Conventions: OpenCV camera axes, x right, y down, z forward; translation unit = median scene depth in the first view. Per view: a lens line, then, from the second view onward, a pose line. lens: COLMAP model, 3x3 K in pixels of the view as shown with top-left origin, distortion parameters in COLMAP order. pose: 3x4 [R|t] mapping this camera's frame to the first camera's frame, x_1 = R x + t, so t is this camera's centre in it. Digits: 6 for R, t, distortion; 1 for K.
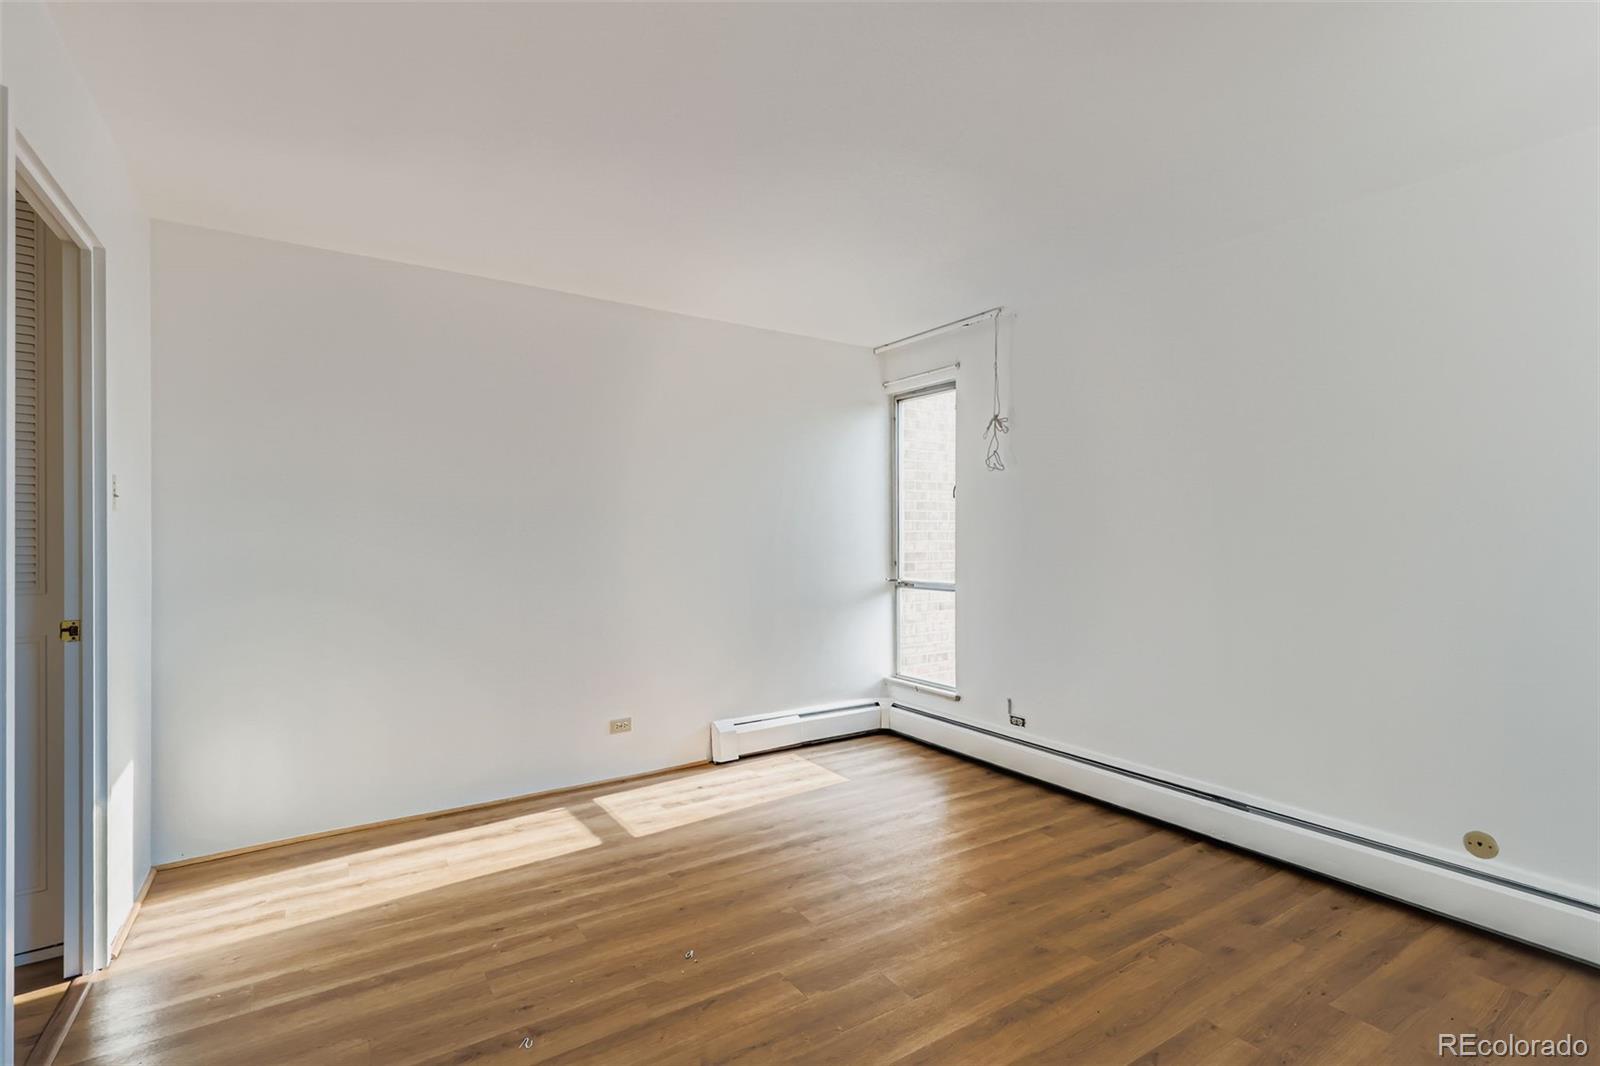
lens RADIAL K [[733.8, 0, 795.7], [0, 733.8, 540.9], [0, 0, 1]] dist [0.011618, -0.001637]
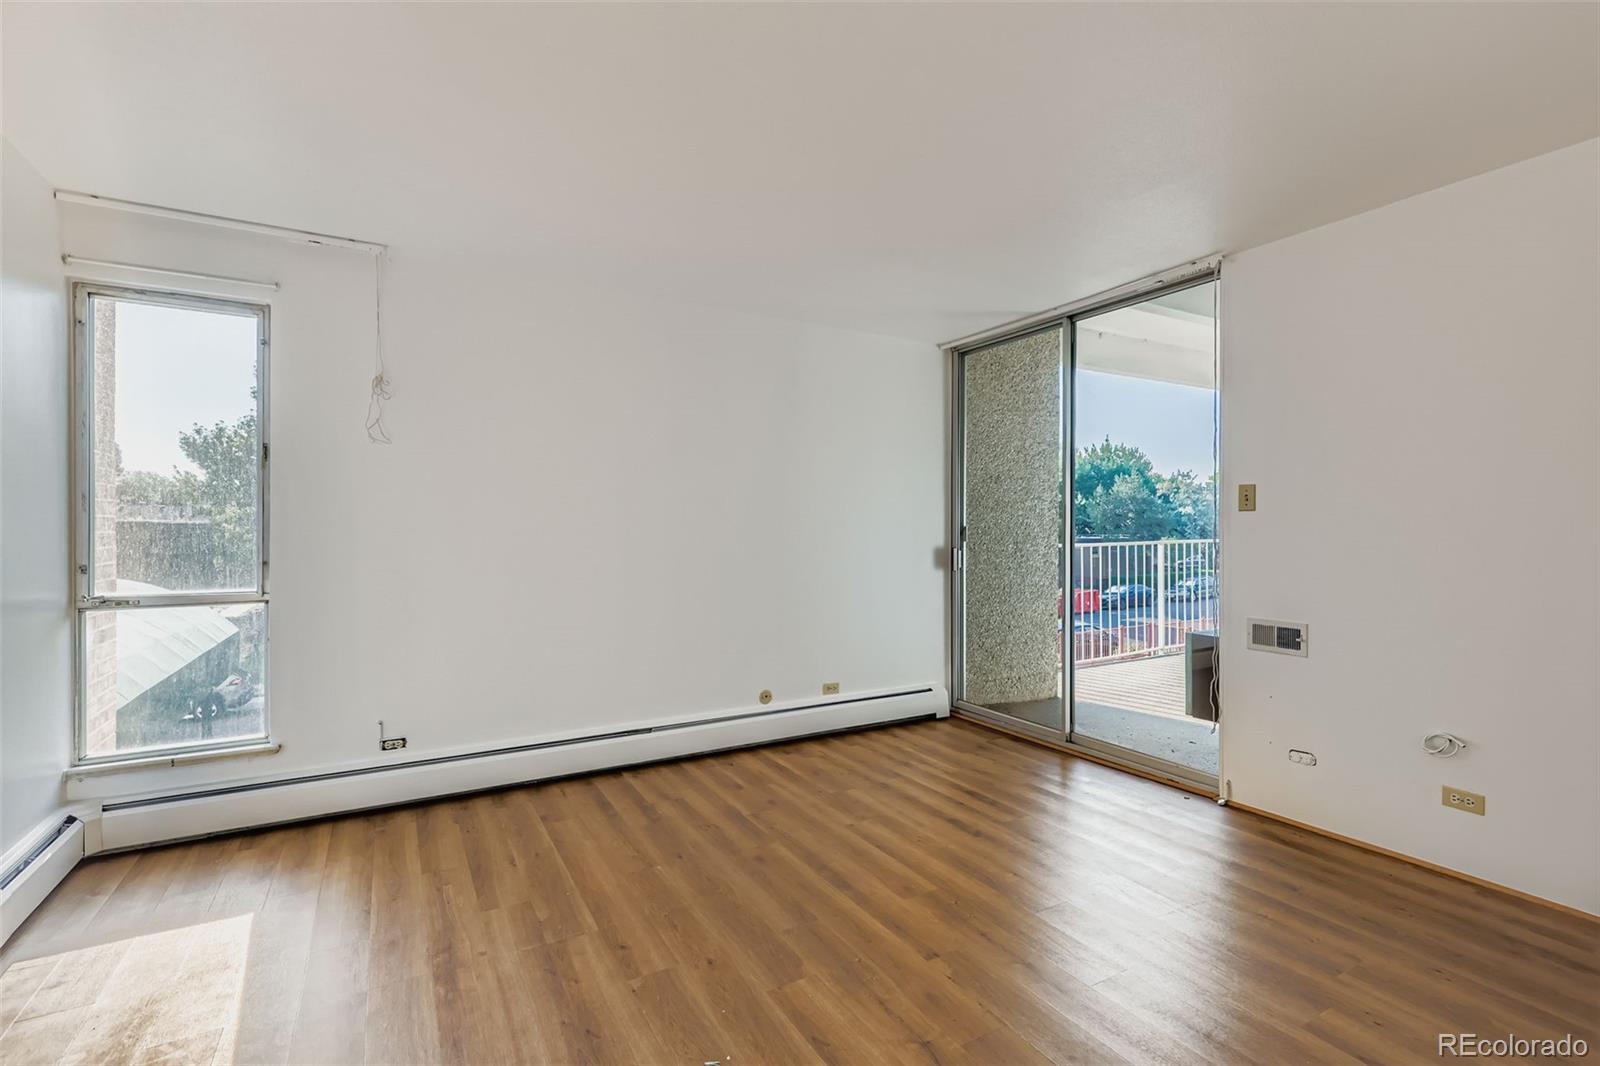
lens RADIAL K [[733.8, 0, 799.1], [0, 733.8, 524.9], [0, 0, 1]] dist [0.011618, -0.001637]
pose [[0.064982, 0.003246, 0.997881, -0.705505], [0.003927, 0.999986, -0.003508, -0.001310], [-0.997879, 0.004147, 0.064969, 0.664030]]
